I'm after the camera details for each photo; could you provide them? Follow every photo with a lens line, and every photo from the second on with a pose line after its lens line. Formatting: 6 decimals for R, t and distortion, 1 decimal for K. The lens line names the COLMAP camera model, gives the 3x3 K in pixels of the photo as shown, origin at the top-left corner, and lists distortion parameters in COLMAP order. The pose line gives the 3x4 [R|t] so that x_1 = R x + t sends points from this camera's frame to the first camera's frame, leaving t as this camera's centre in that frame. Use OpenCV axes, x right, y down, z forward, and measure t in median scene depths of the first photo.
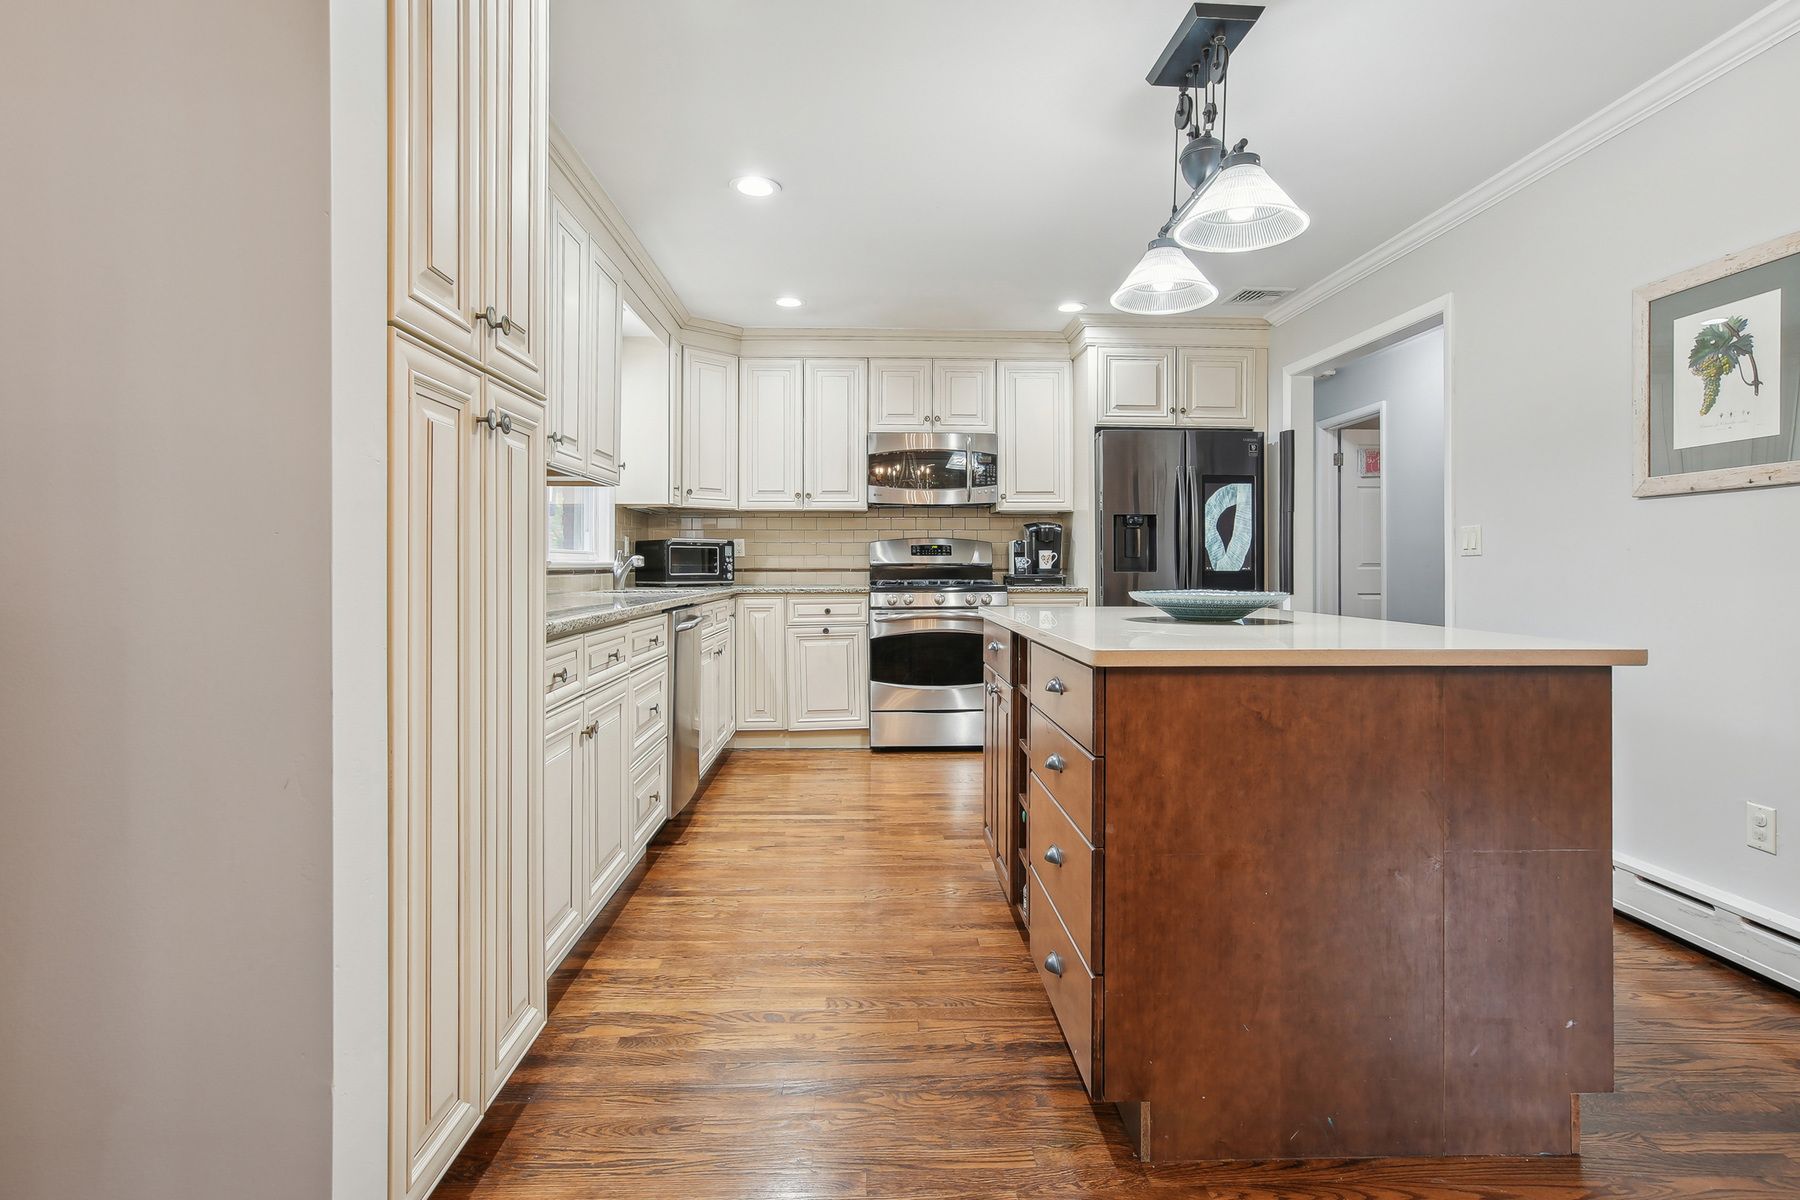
lens RADIAL K [[900.4, 0, 897.4], [0, 900.4, 560.8], [0, 0, 1]] dist [-0.003753, 0.000990]
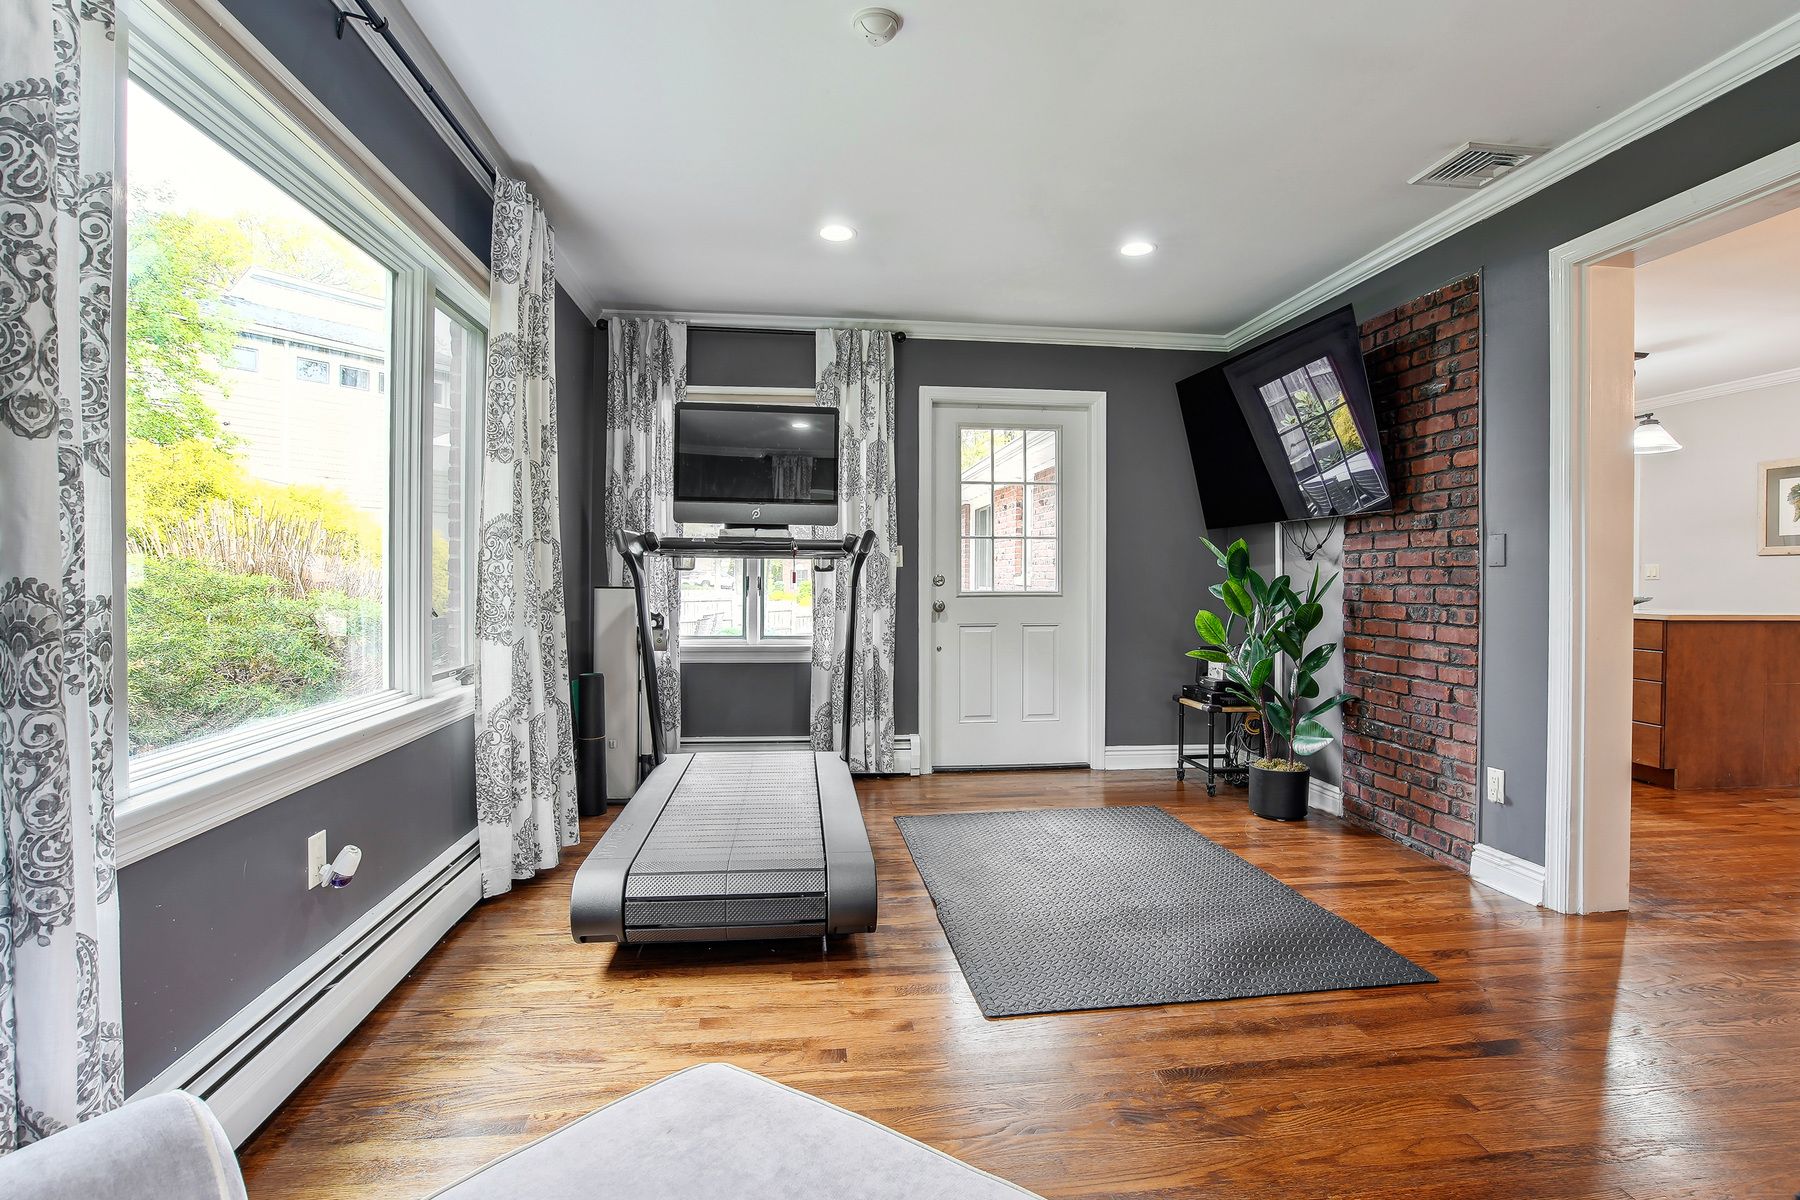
lens RADIAL K [[868.6, 0, 906.8], [0, 868.6, 573.1], [0, 0, 1]] dist [-0.047033, 0.015274]
pose [[0.996455, 0.008784, 0.083668, -0.793618], [-0.009135, 0.999951, 0.003808, -0.008204], [-0.083631, -0.004558, 0.996486, -0.492575]]
